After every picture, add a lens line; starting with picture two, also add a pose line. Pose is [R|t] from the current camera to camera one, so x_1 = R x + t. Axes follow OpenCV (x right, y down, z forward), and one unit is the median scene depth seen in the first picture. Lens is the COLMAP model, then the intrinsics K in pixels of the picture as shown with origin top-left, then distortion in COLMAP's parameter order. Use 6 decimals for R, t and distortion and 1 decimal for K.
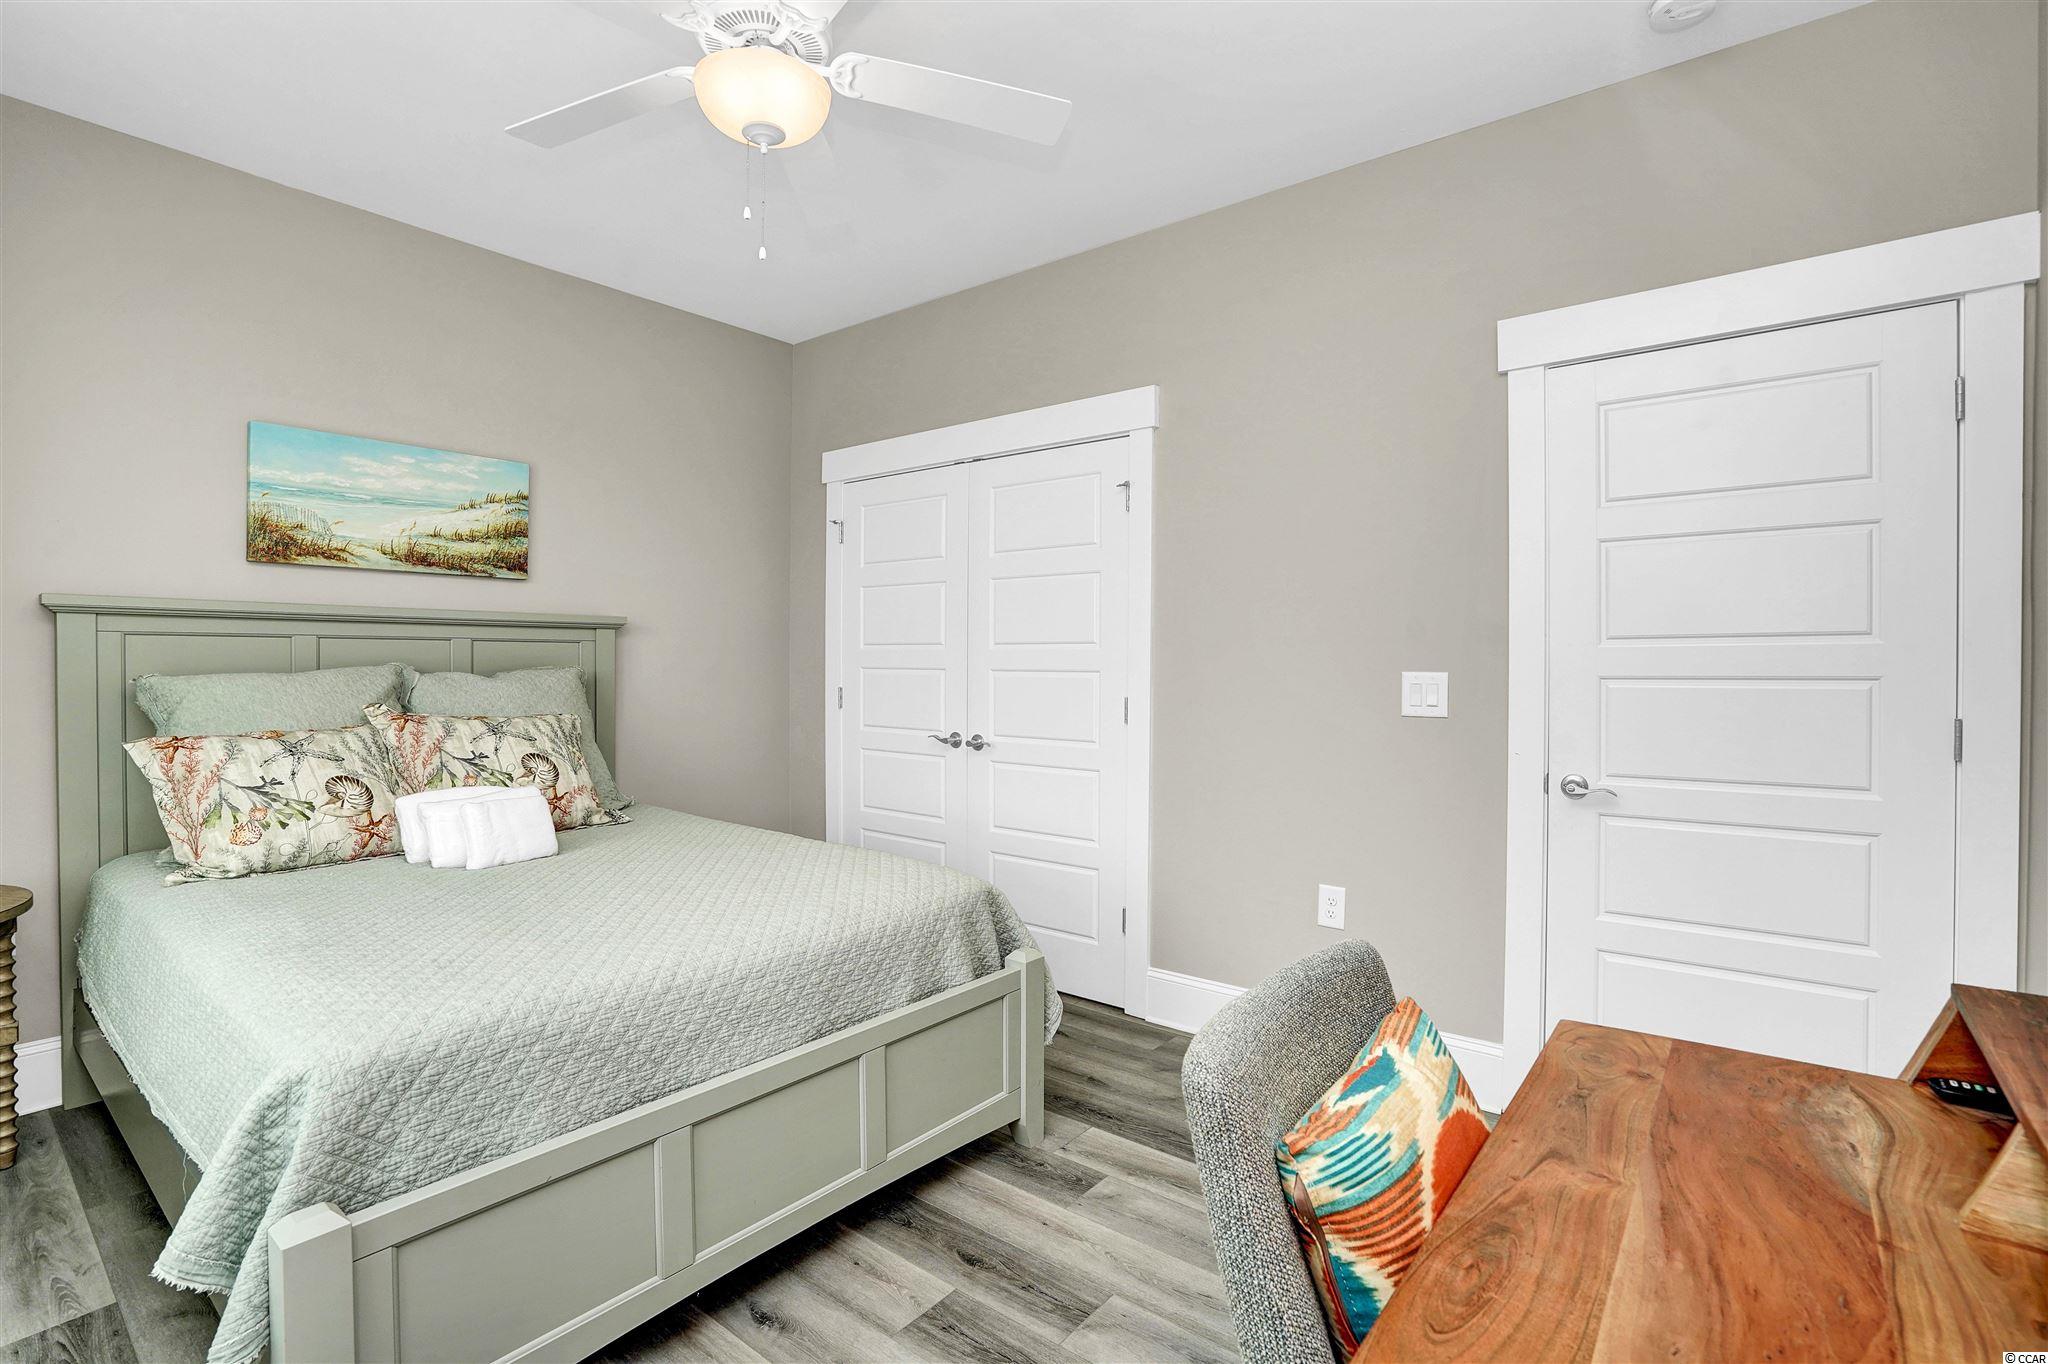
lens RADIAL K [[969.7, 0, 1015.0], [0, 969.7, 667.4], [0, 0, 1]] dist [-0.041392, 0.005579]
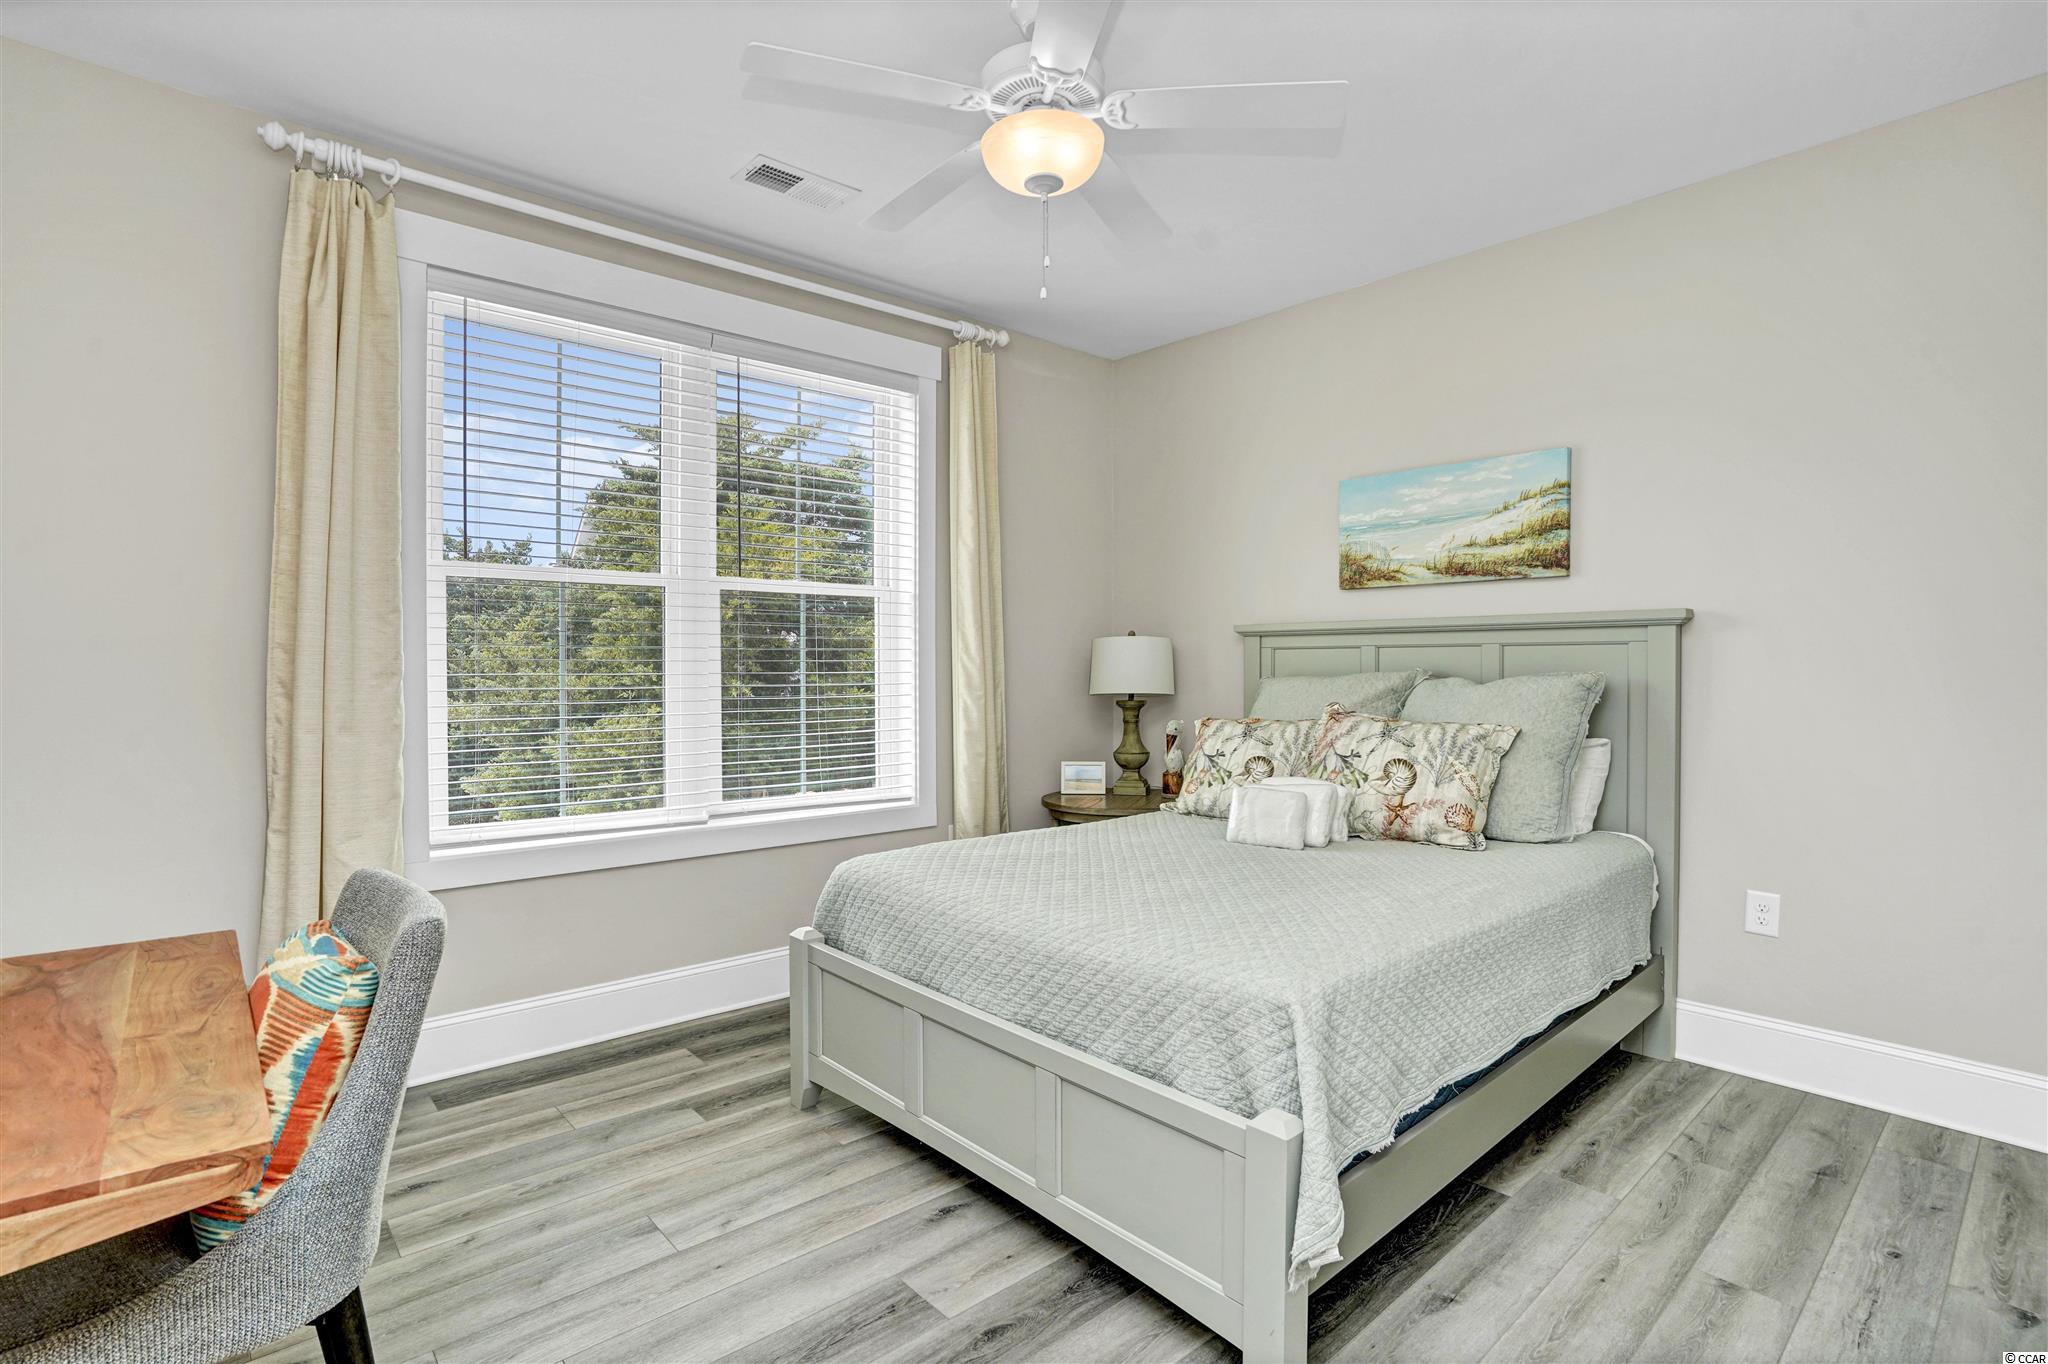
lens RADIAL K [[969.7, 0, 1023.8], [0, 969.7, 674.2], [0, 0, 1]] dist [-0.041392, 0.005579]
pose [[-0.165413, 0.003859, -0.986217, 0.514713], [-0.004700, 0.999978, 0.004701, -0.001313], [0.986213, 0.005413, -0.165391, 0.728073]]
